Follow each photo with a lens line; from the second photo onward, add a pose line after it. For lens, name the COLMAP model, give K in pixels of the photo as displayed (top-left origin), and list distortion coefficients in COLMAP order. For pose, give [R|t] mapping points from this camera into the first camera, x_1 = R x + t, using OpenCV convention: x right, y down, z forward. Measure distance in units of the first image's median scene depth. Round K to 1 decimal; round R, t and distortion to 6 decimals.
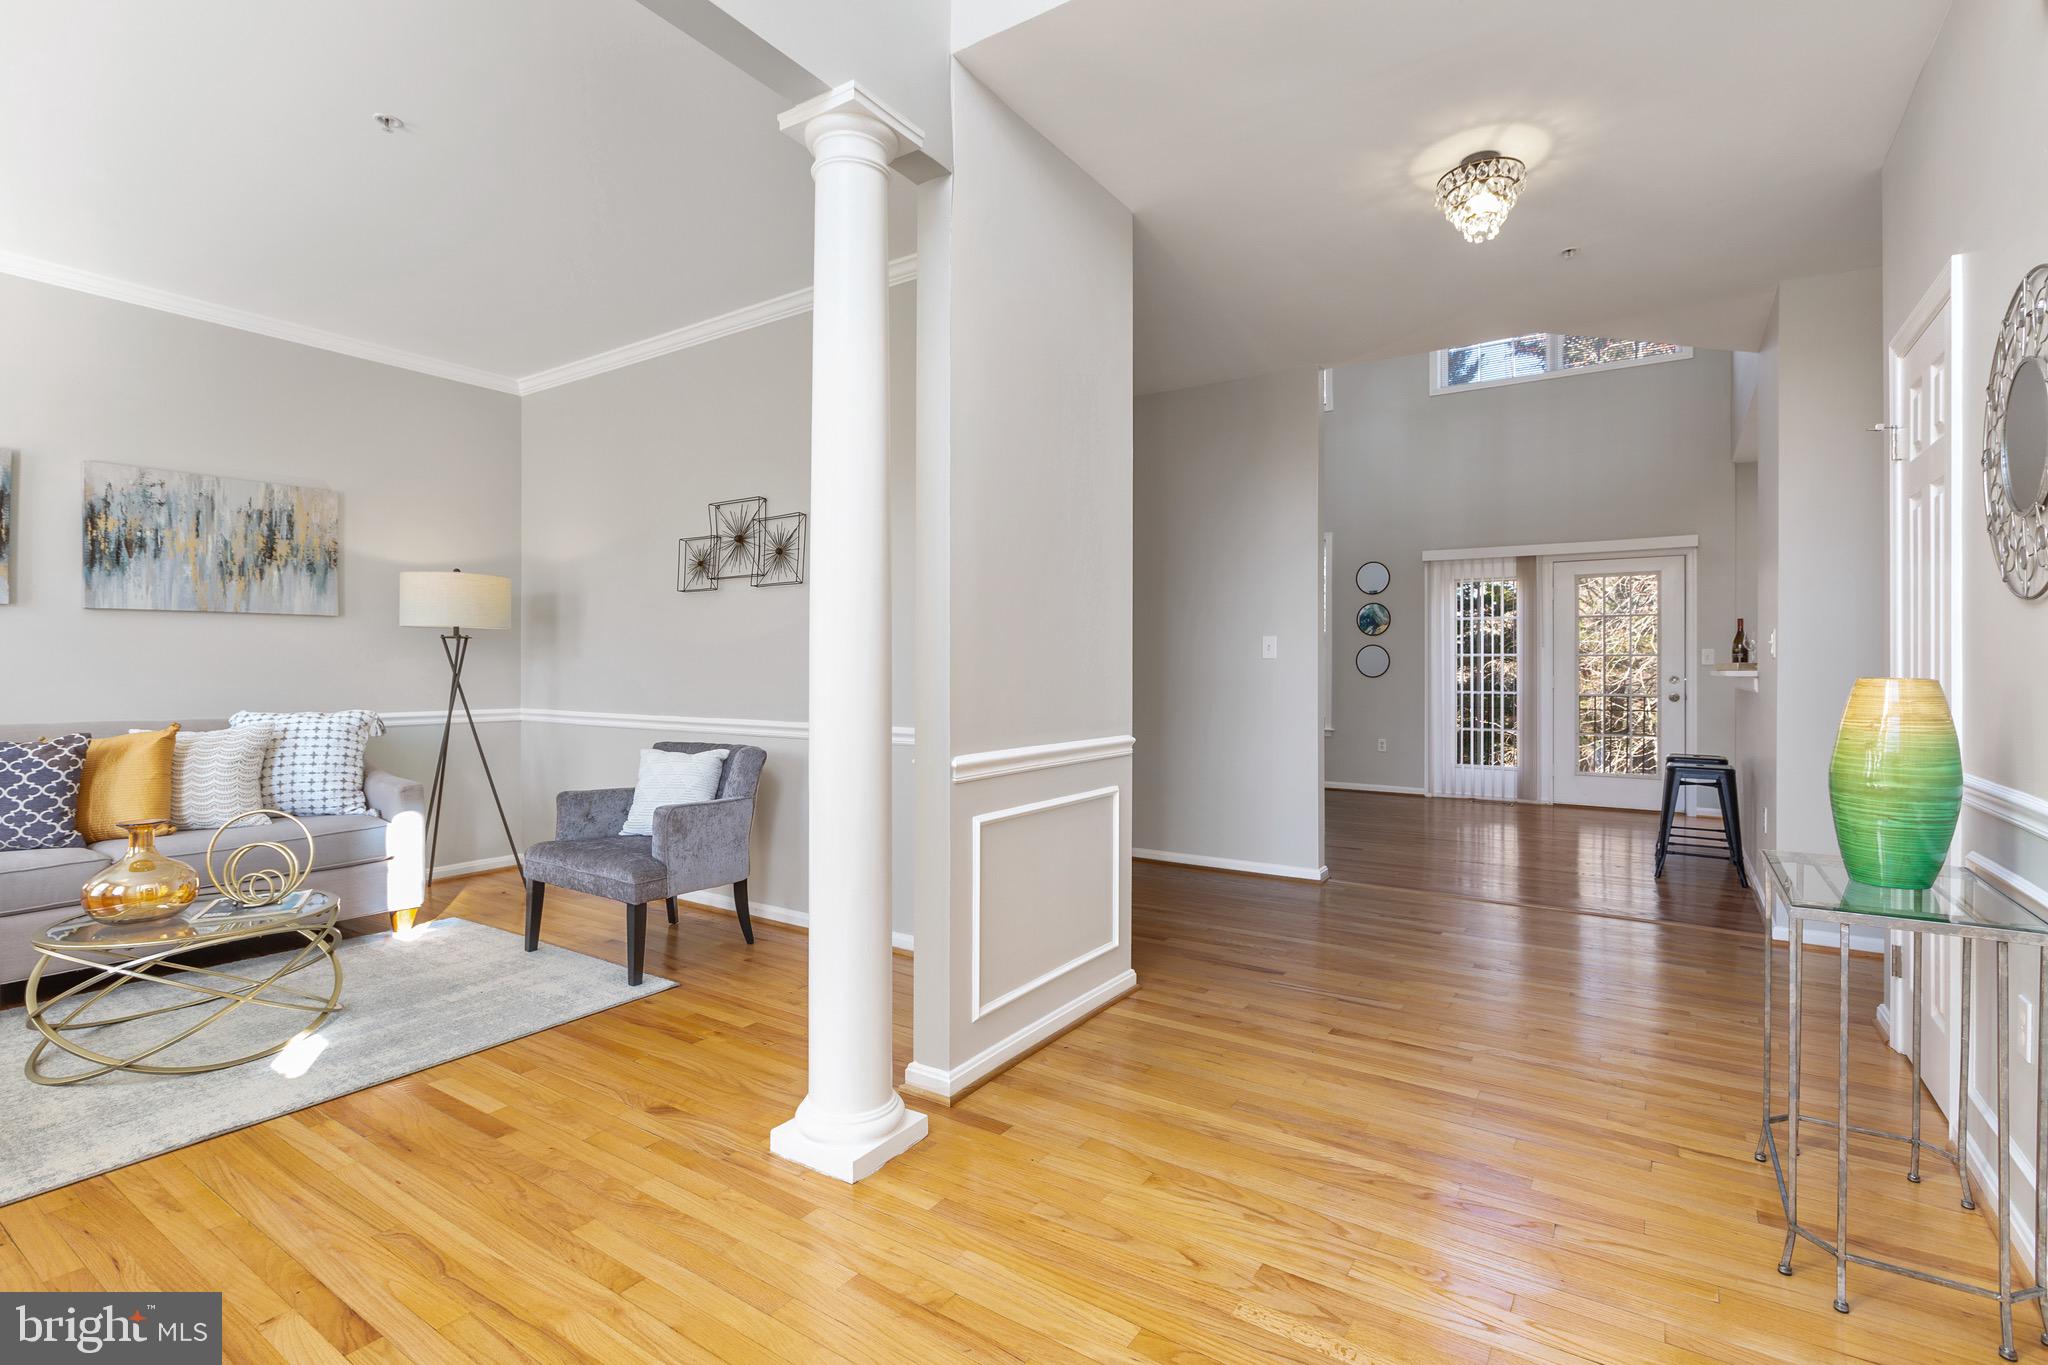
lens RADIAL K [[941.5, 0, 1024.8], [0, 941.5, 678.9], [0, 0, 1]] dist [0.000251, 0.000124]
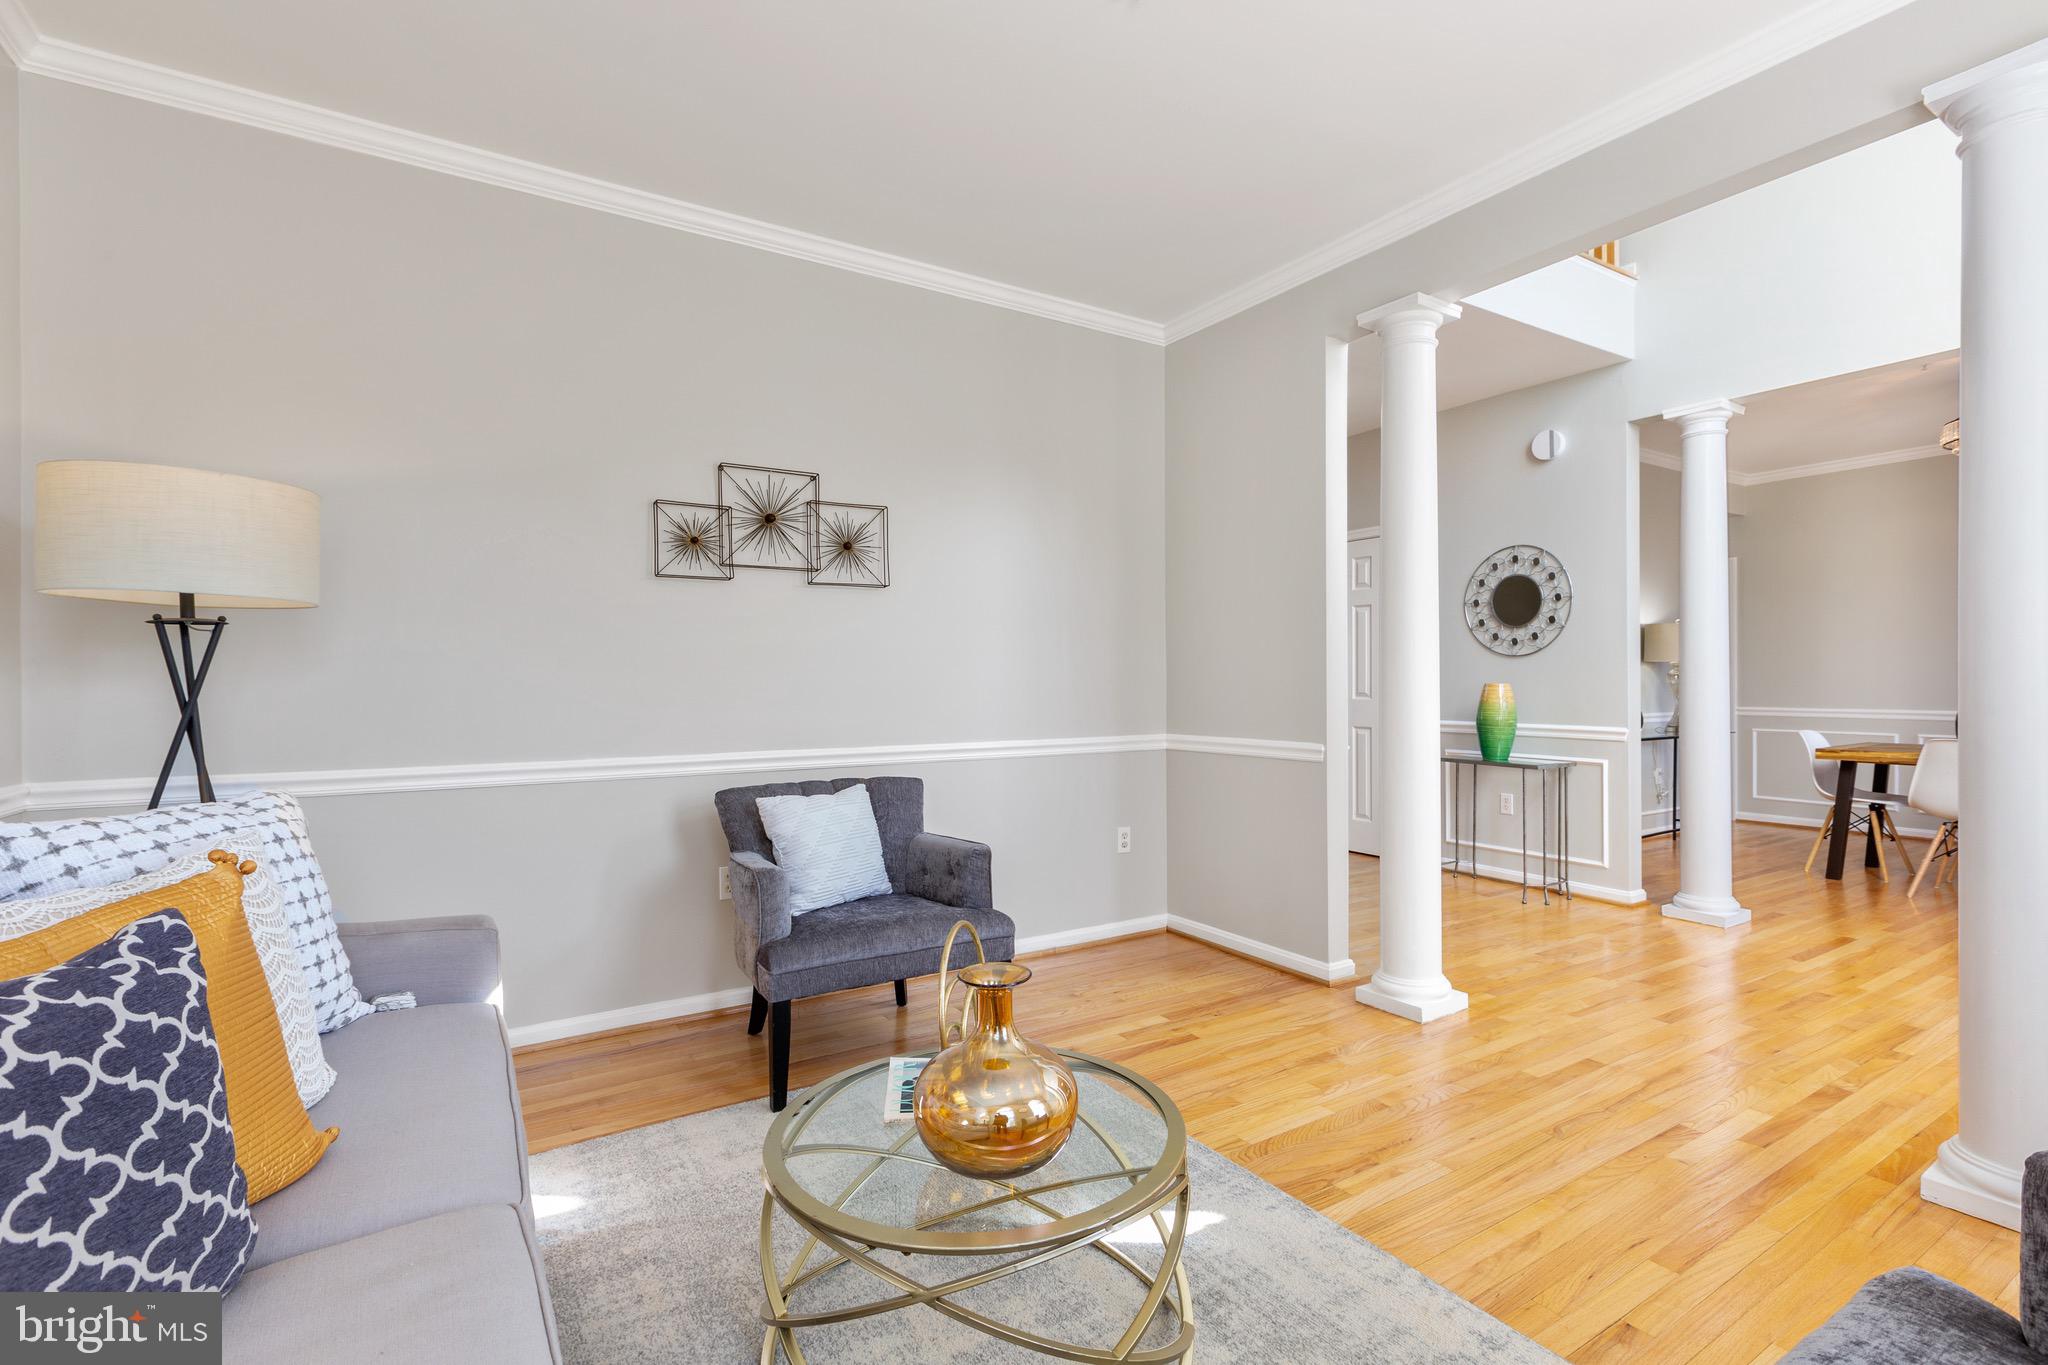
lens RADIAL K [[923.9, 0, 1025.9], [0, 923.9, 674.7], [0, 0, 1]] dist [0.001602, -0.000318]
pose [[0.410897, -0.006600, 0.911658, -0.936085], [0.004977, 0.999975, 0.004996, -0.022432], [-0.911668, 0.002484, 0.410920, 0.501506]]
